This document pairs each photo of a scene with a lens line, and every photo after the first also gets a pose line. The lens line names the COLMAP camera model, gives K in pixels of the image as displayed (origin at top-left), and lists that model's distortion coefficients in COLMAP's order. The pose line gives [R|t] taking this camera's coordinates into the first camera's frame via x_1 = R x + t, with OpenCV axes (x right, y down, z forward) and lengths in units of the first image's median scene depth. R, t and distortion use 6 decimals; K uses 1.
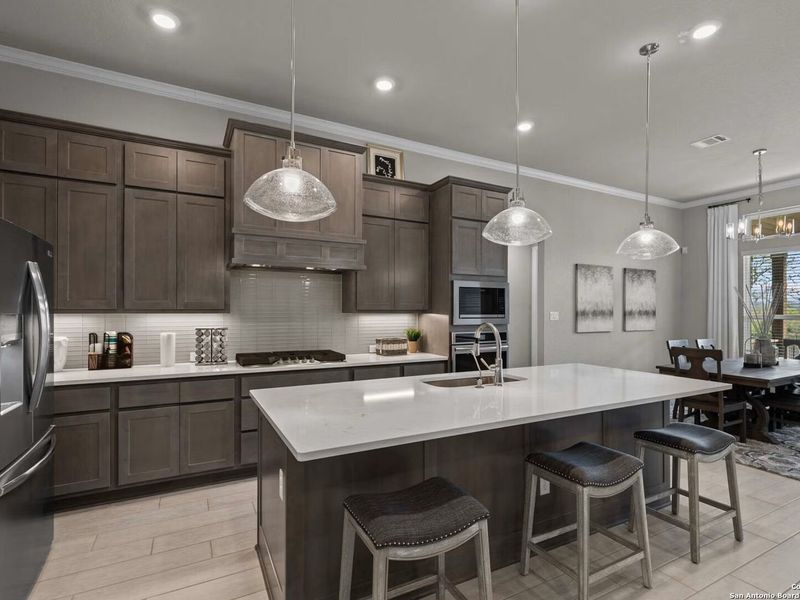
lens RADIAL K [[404.9, 0, 405.7], [0, 404.9, 308.6], [0, 0, 1]] dist [0.005204, 0.000140]
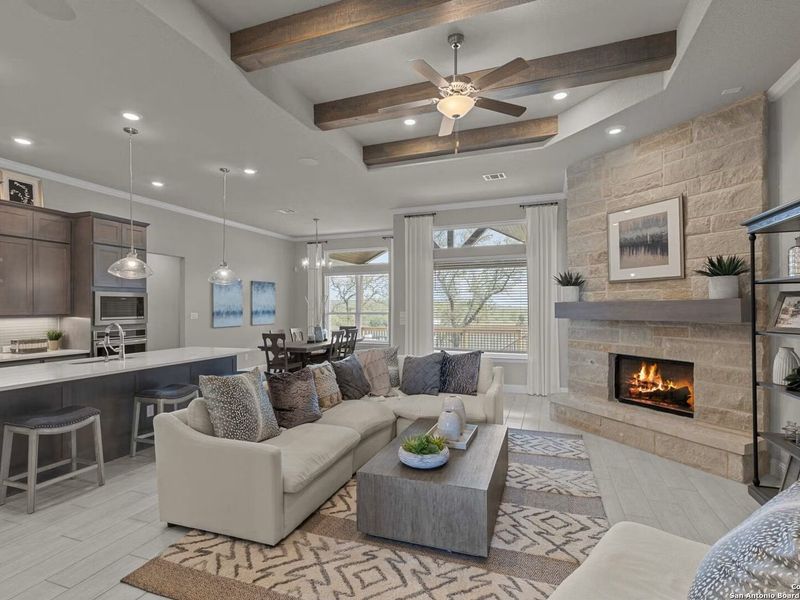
lens RADIAL K [[404.9, 0, 404.1], [0, 404.9, 305.0], [0, 0, 1]] dist [0.005204, 0.000140]
pose [[0.746281, -0.004049, 0.665619, -0.009583], [0.005088, 0.999987, 0.000379, -0.019988], [-0.665612, 0.003103, 0.746292, -0.611912]]
